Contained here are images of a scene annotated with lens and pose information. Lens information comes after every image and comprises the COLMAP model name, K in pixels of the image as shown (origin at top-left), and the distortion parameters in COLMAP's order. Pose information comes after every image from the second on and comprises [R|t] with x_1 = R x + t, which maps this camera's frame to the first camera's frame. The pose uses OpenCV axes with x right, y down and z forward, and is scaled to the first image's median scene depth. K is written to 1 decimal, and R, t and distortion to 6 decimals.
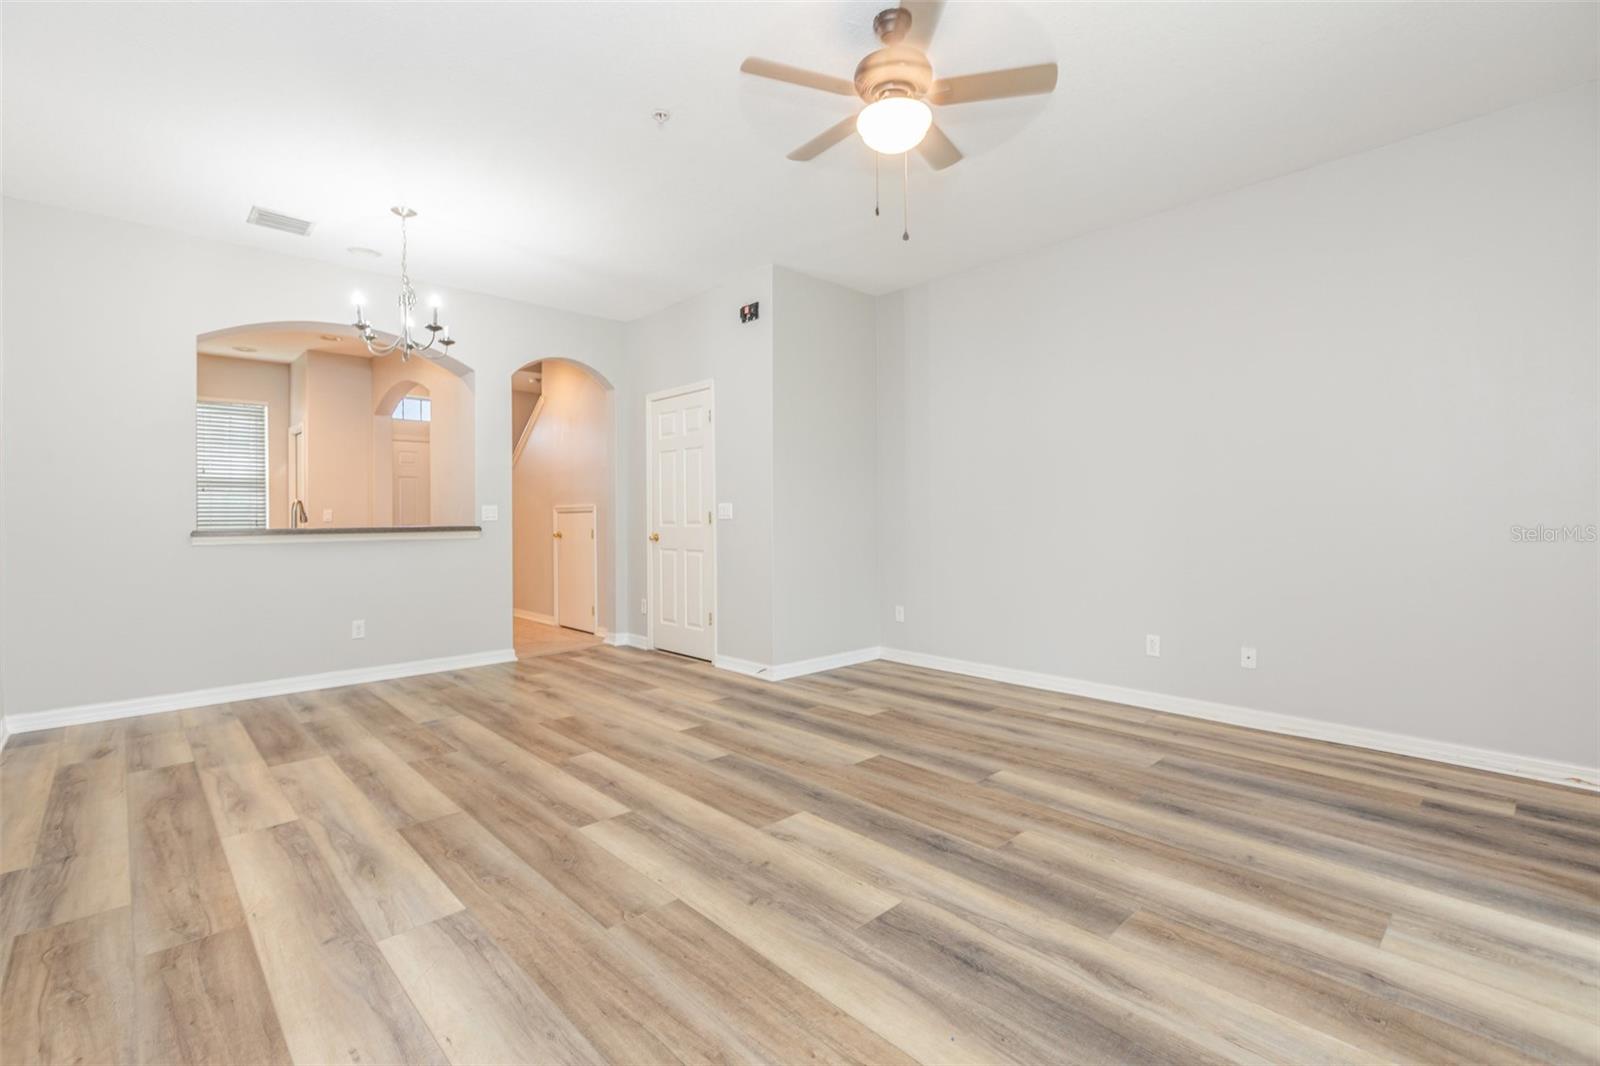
lens RADIAL K [[723.9, 0, 802.3], [0, 723.9, 512.0], [0, 0, 1]] dist [-0.000050, -0.000163]
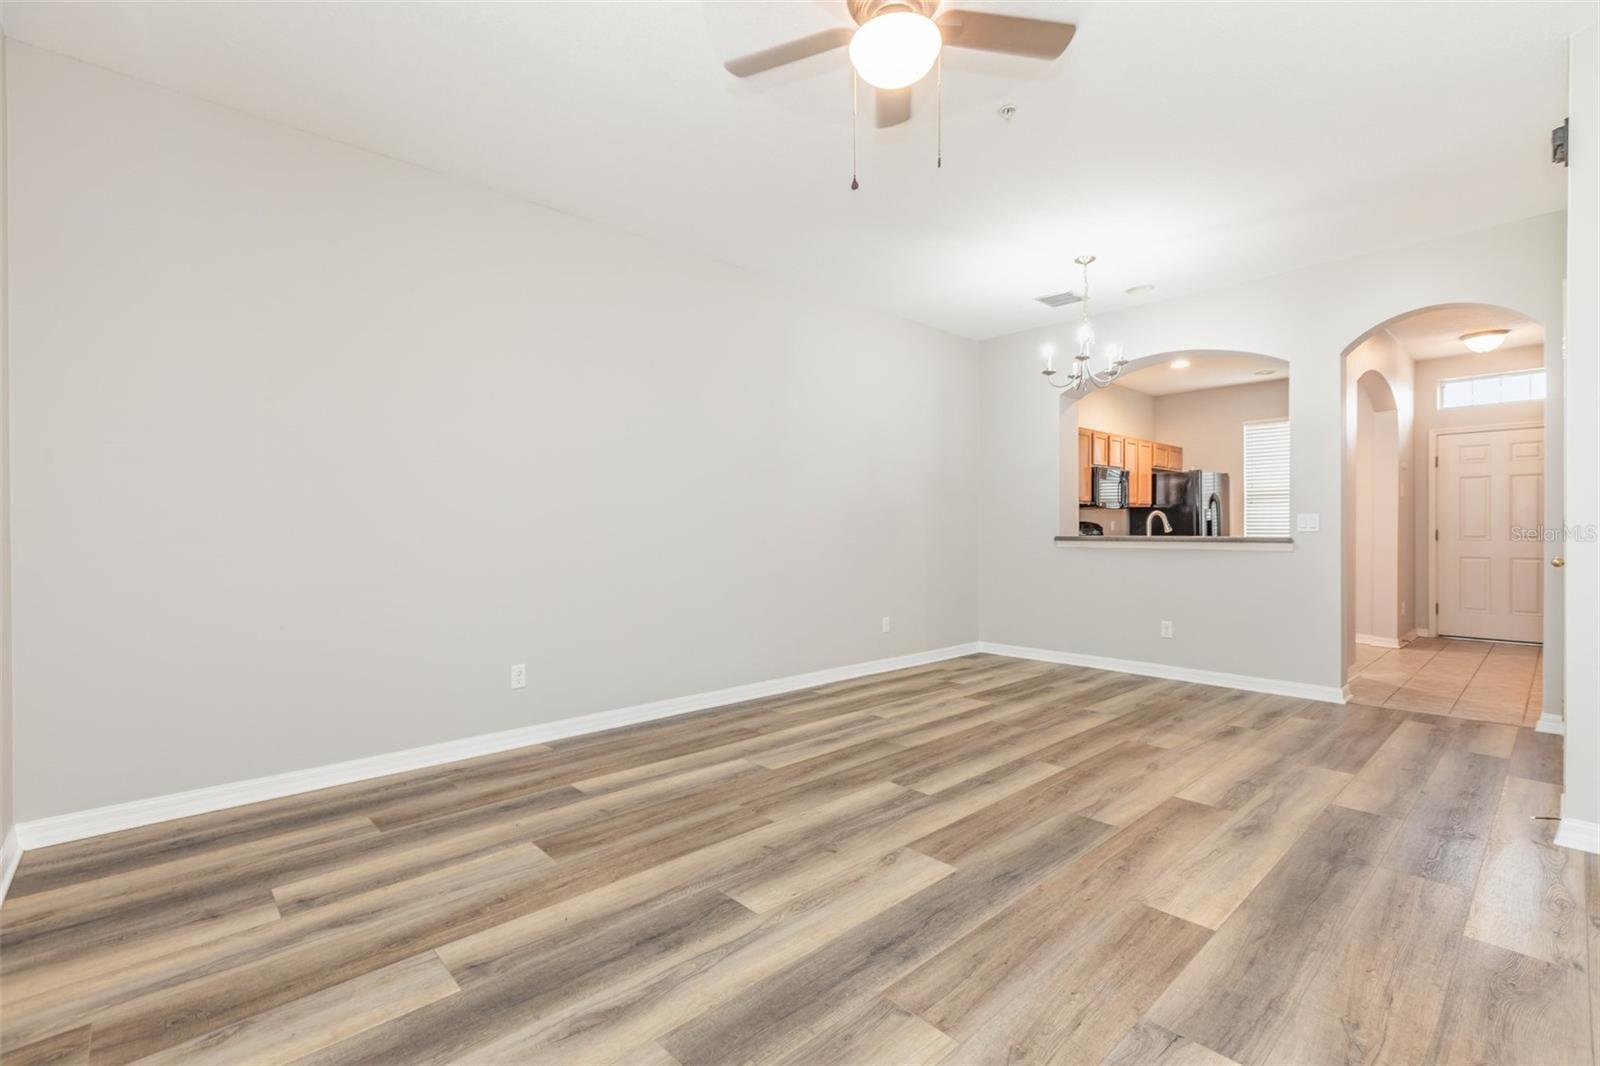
lens RADIAL K [[713.8, 0, 795.4], [0, 713.8, 529.4], [0, 0, 1]] dist [0.000683, -0.000169]
pose [[-0.018006, 0.007264, -0.999811, 0.860940], [0.007330, 0.999948, 0.007133, -0.002941], [0.999811, -0.007200, -0.018058, 0.821475]]
